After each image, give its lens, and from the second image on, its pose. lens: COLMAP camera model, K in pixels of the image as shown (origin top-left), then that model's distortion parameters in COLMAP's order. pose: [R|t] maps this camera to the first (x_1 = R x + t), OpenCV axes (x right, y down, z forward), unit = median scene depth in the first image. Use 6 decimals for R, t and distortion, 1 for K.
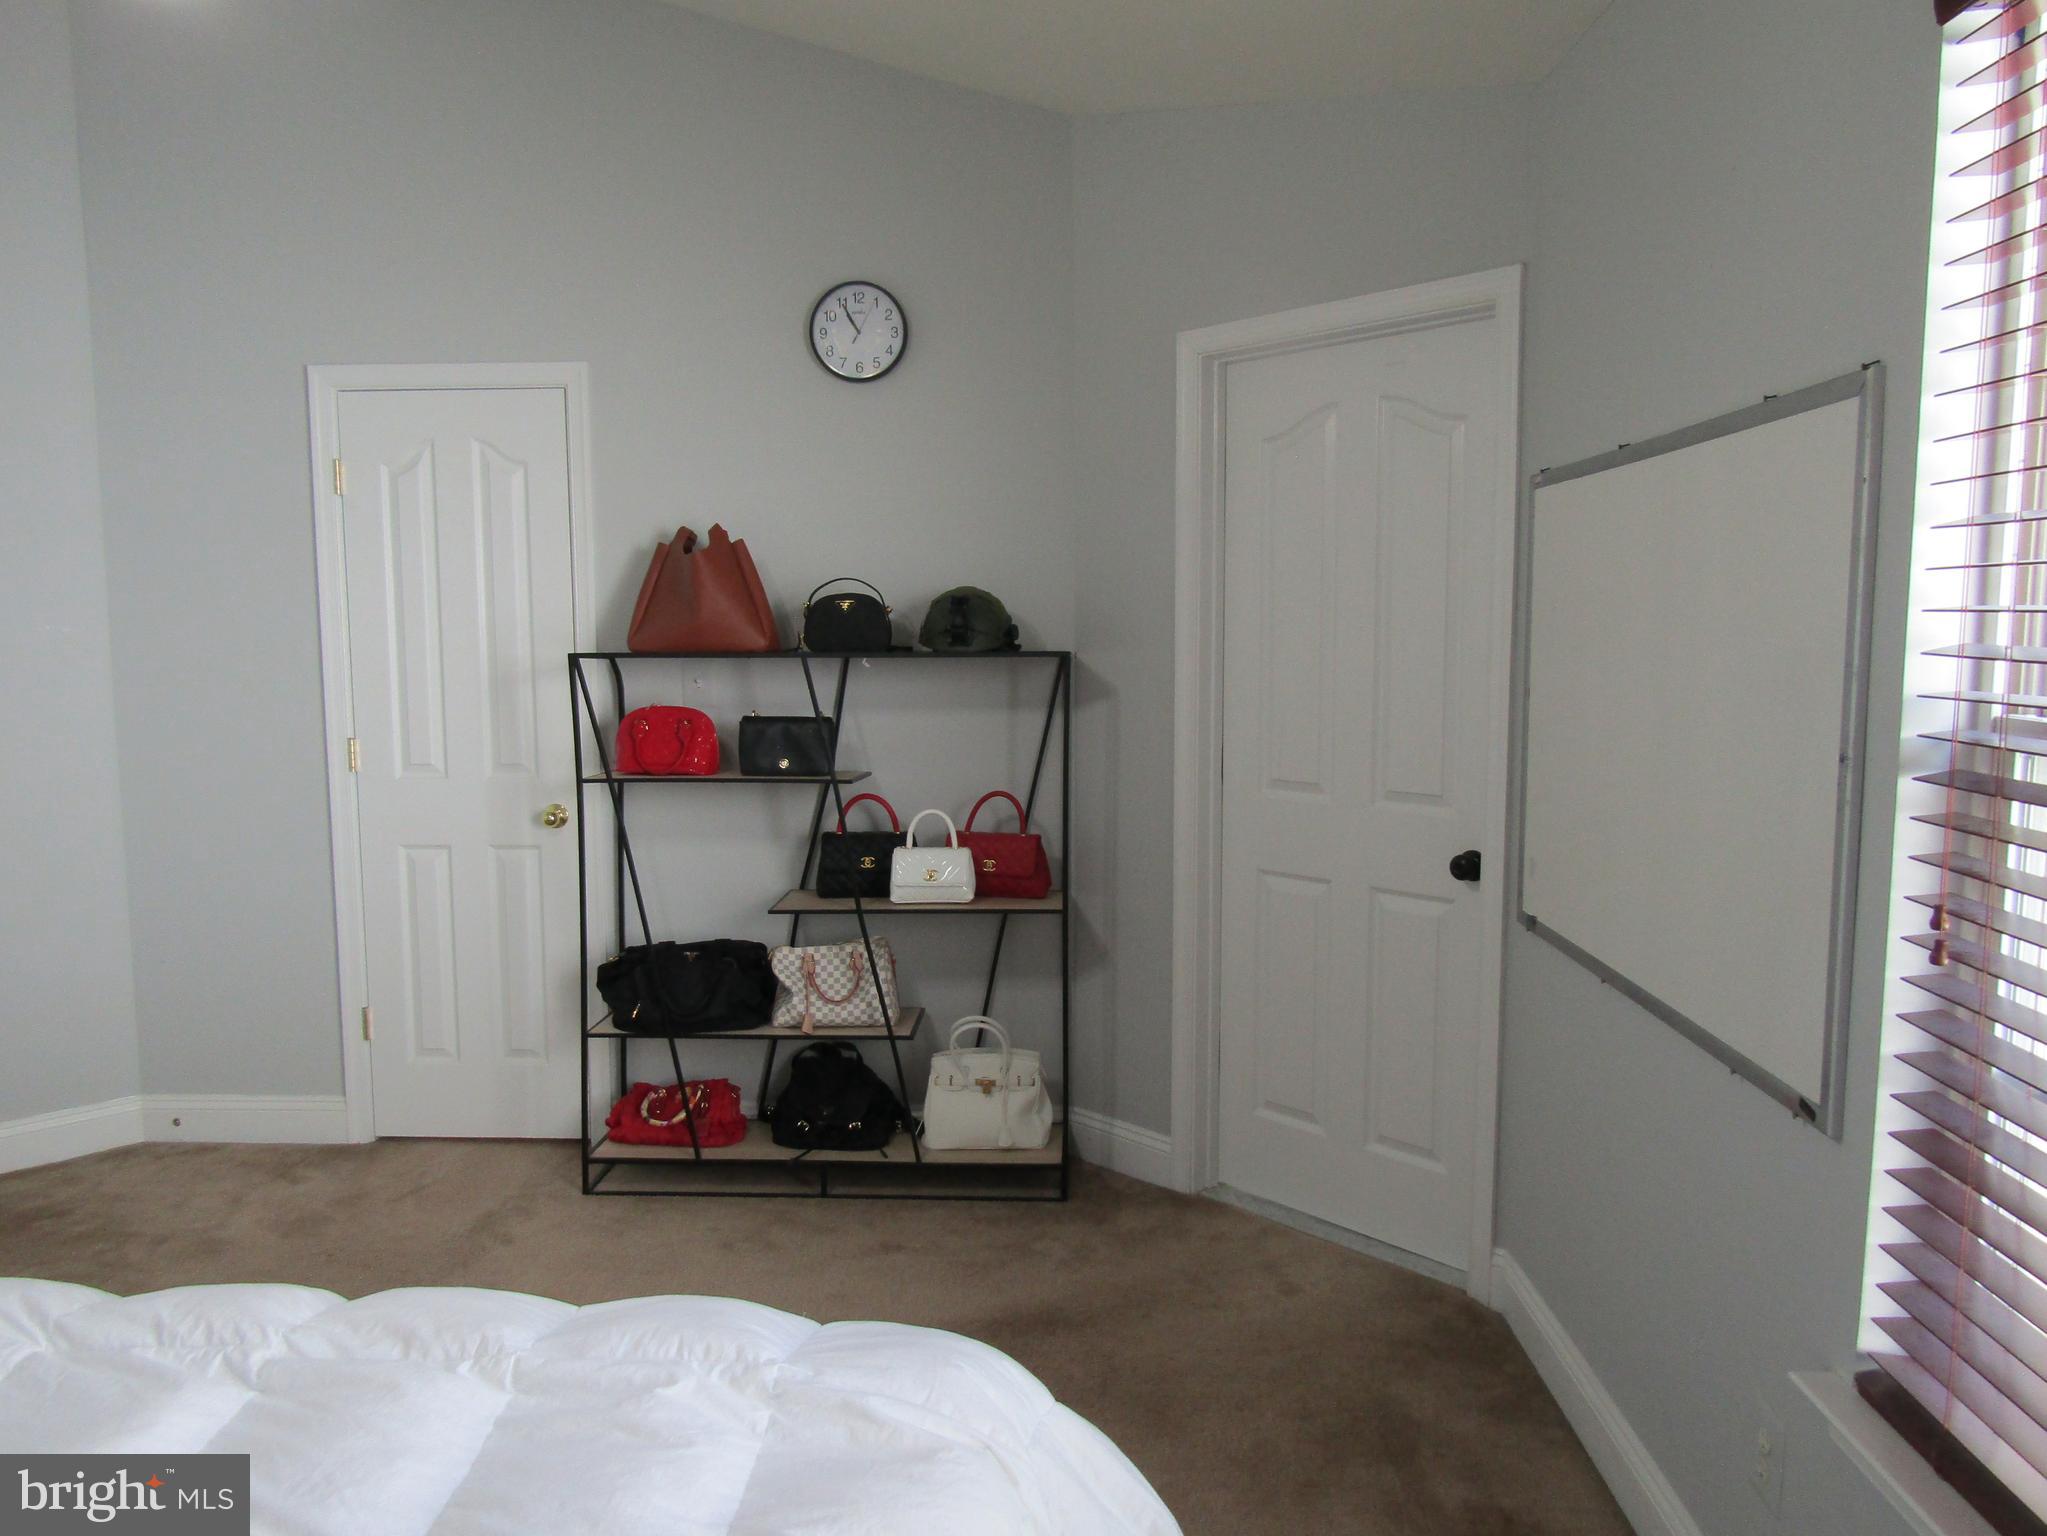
lens RADIAL K [[1460.2, 0, 1016.4], [0, 1460.2, 773.8], [0, 0, 1]] dist [-0.000897, -0.003900]
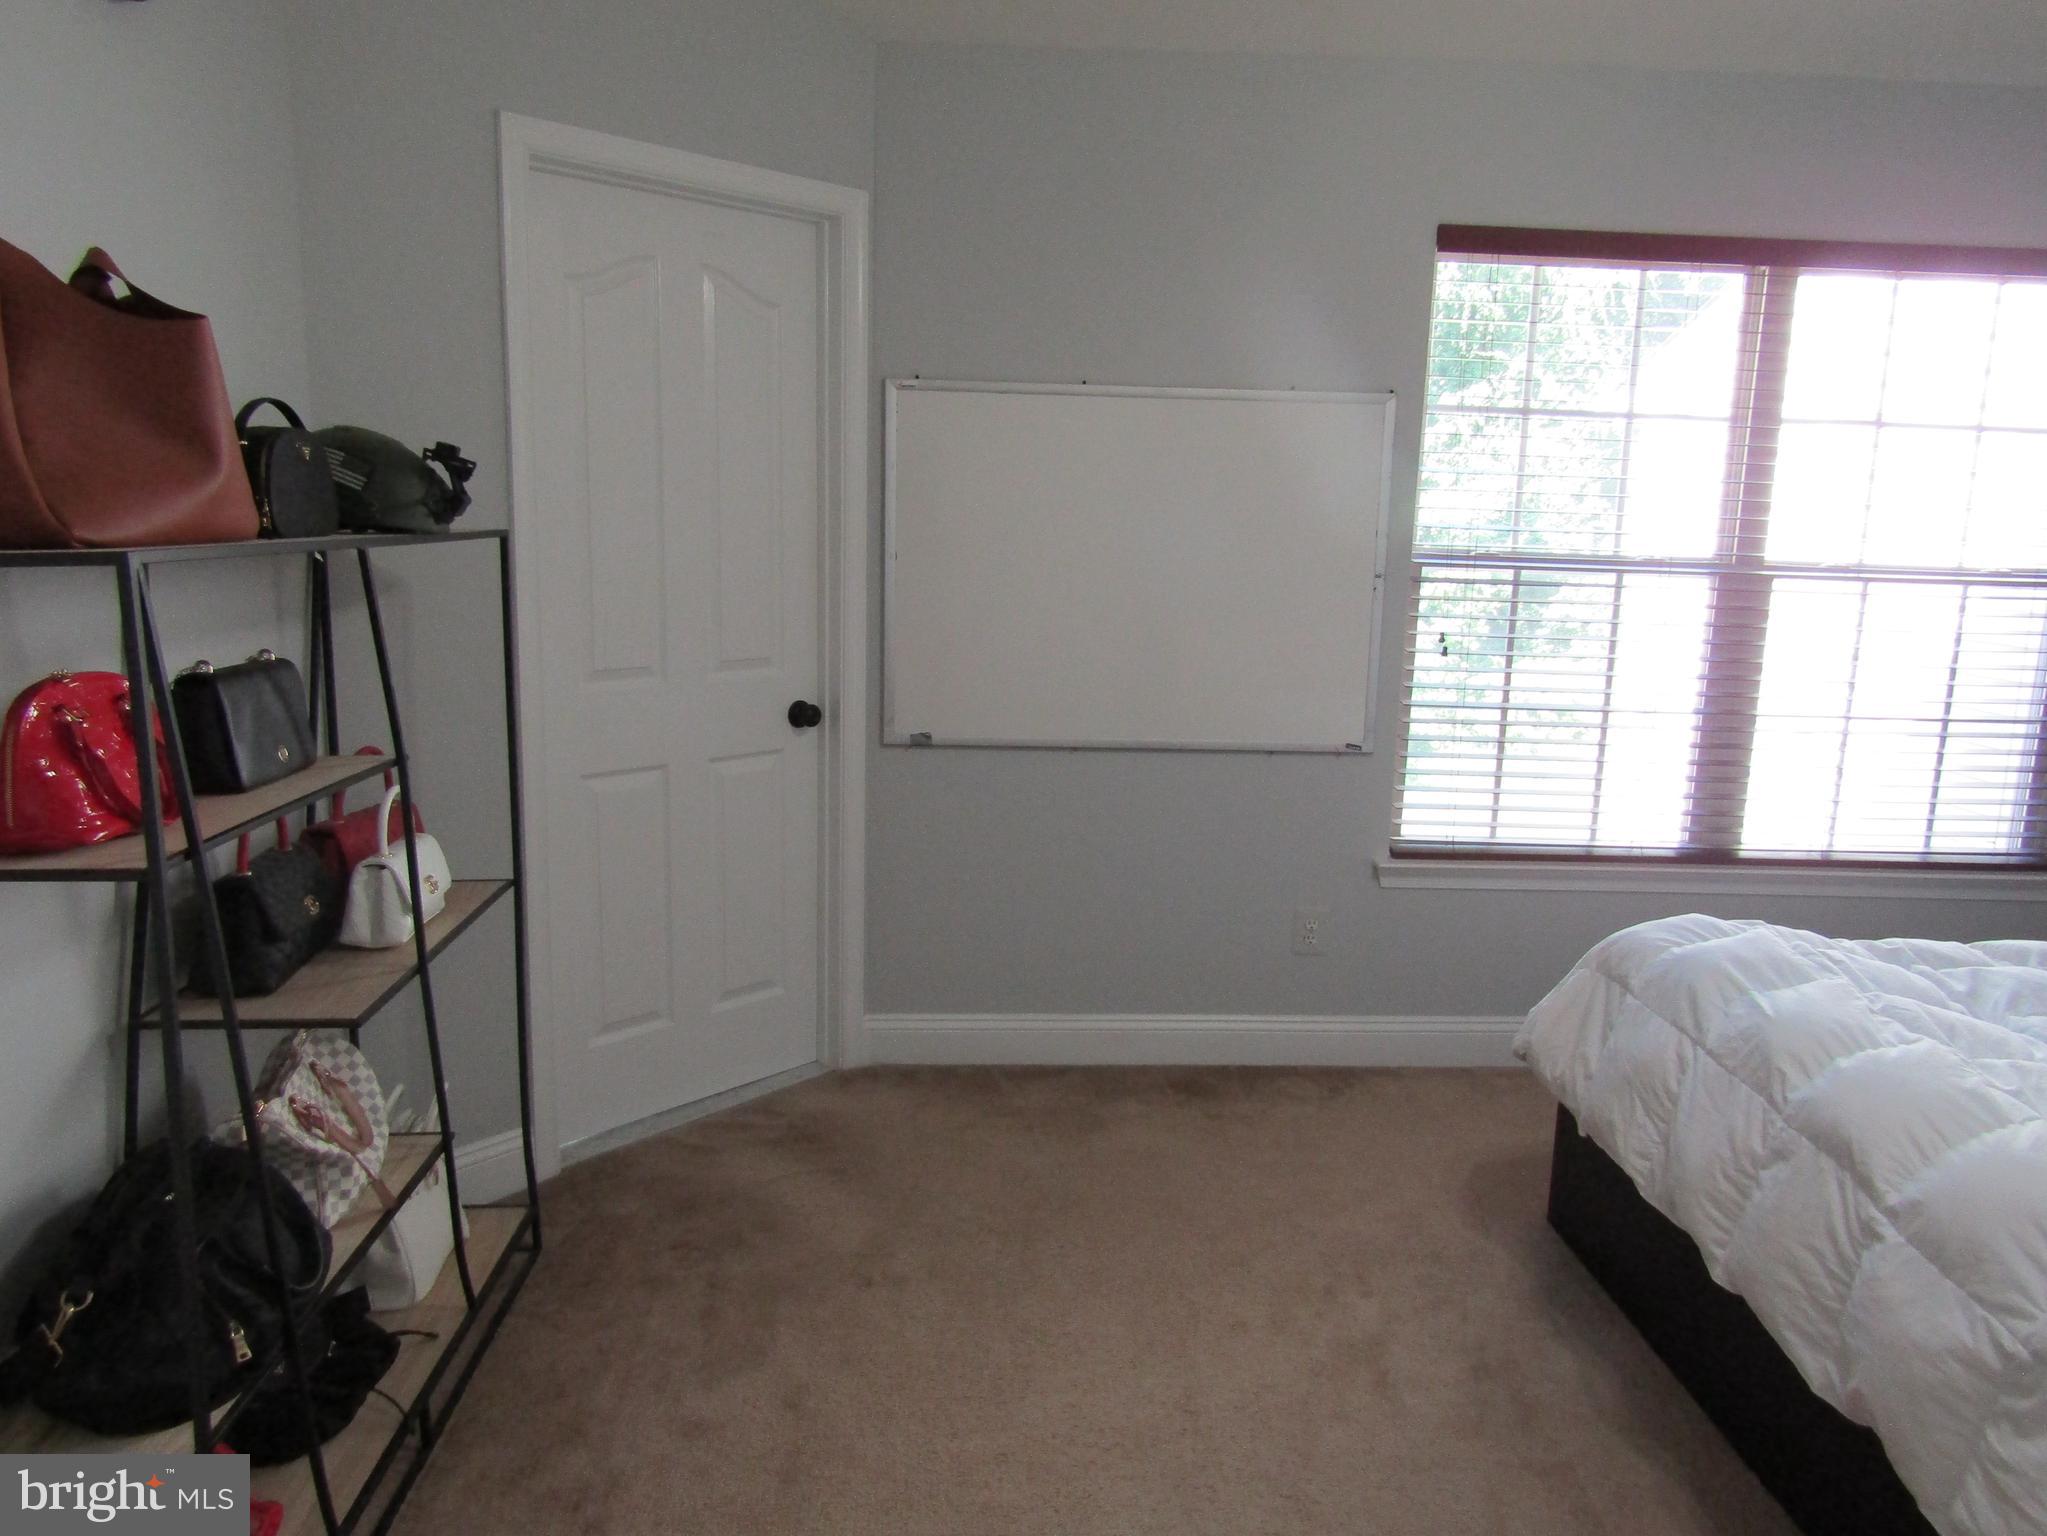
lens RADIAL K [[1460.2, 0, 1016.4], [0, 1460.2, 773.8], [0, 0, 1]] dist [-0.000897, -0.003900]
pose [[-0.088731, -0.179221, 0.979799, -0.771973], [0.079844, 0.979234, 0.186348, -0.084476], [-0.992850, 0.094766, -0.072578, 0.862081]]
